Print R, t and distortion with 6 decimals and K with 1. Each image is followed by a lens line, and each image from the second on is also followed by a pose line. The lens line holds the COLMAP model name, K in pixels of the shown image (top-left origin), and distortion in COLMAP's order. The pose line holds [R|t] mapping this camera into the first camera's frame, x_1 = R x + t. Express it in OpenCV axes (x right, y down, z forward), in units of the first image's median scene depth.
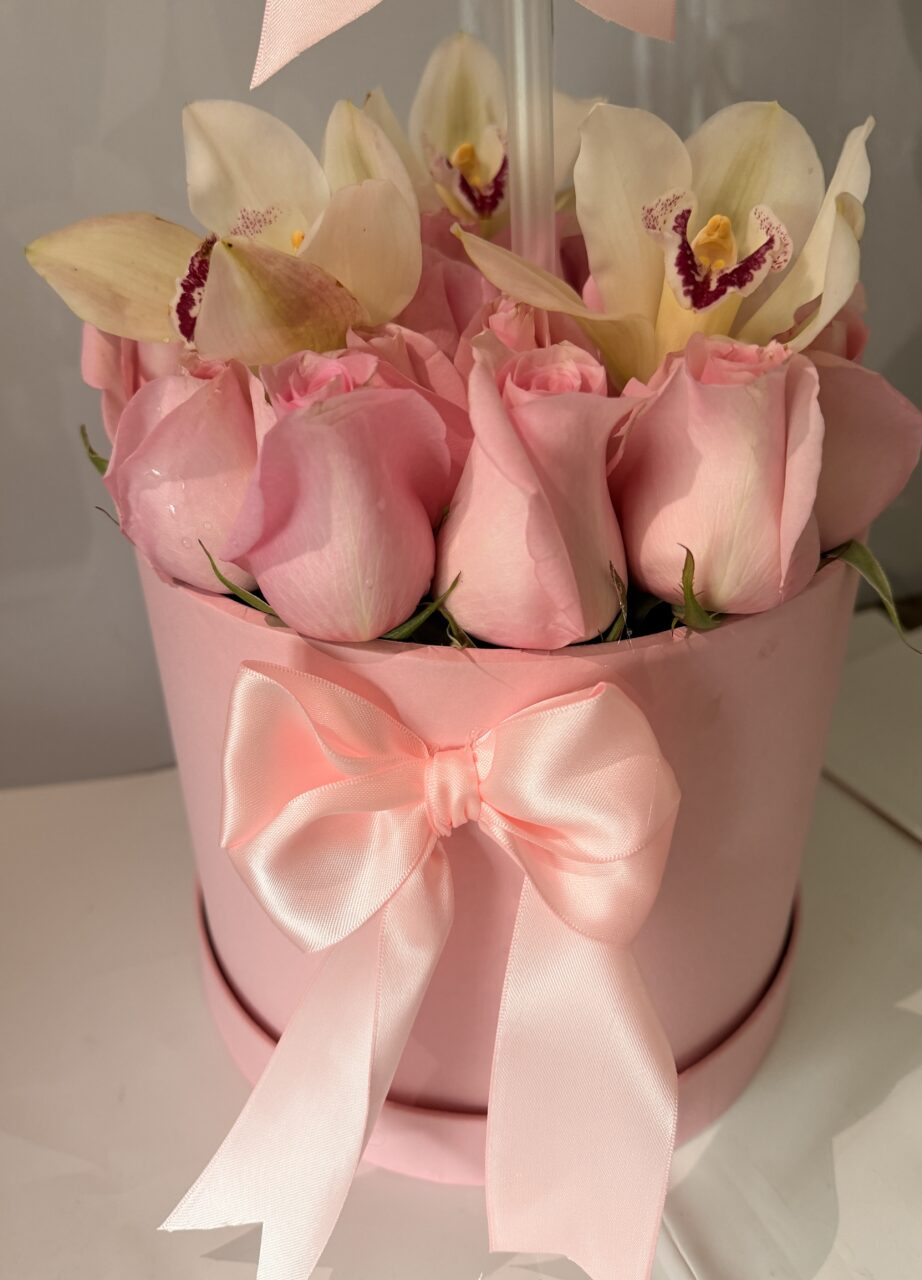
lens RADIAL K [[921.5, 0, 461.7], [0, 921.5, 641.8], [0, 0, 1]] dist [-0.012814, -0.004454]
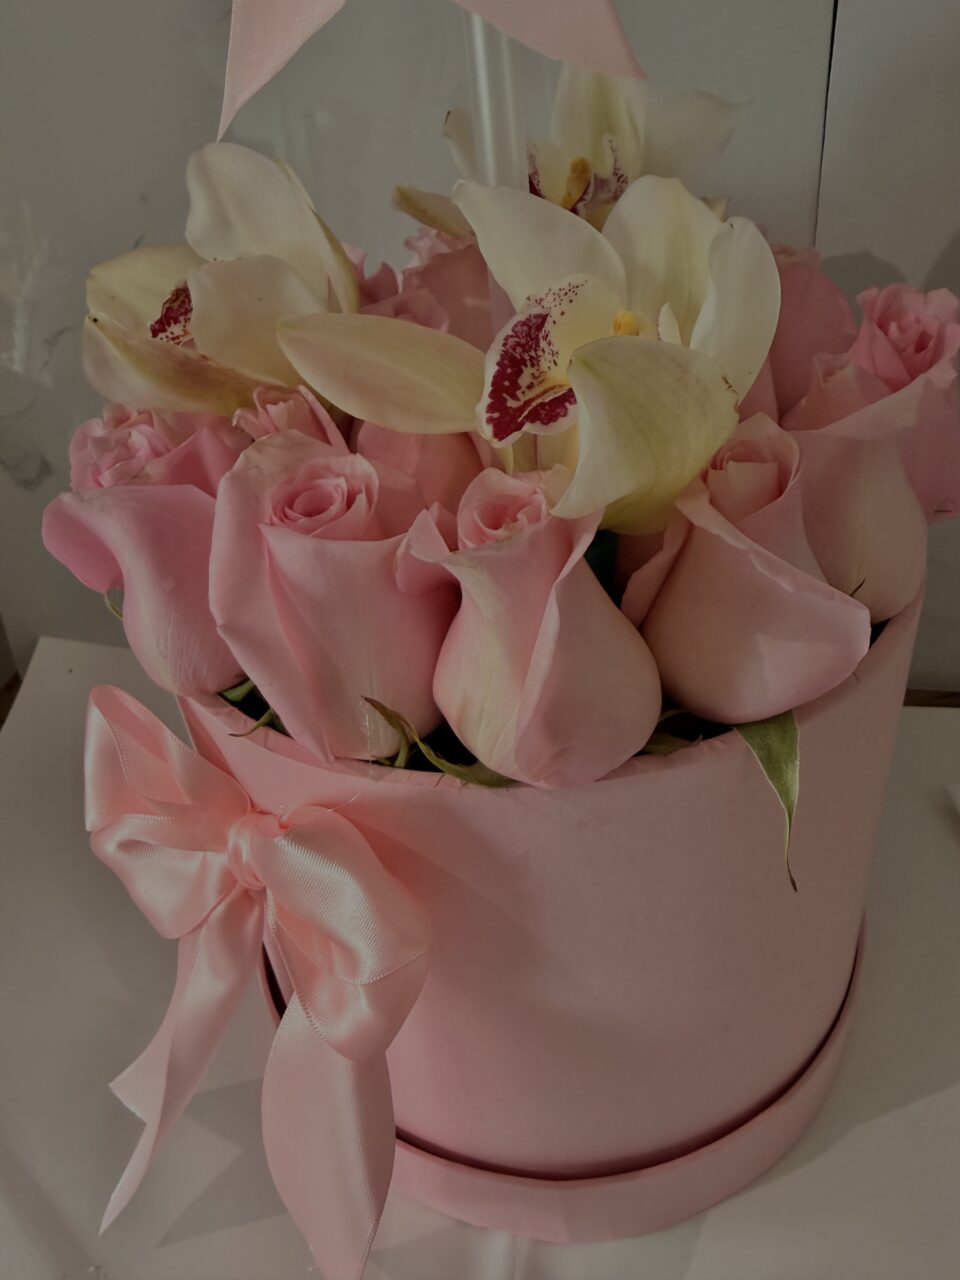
lens RADIAL K [[901.5, 0, 479.6], [0, 901.5, 637.9], [0, 0, 1]] dist [0.006501, -0.000168]
pose [[0.867079, 0.250317, -0.430715, 0.607008], [-0.204551, 0.967241, 0.150344, -0.287795], [0.454239, -0.042257, 0.889877, 0.222935]]
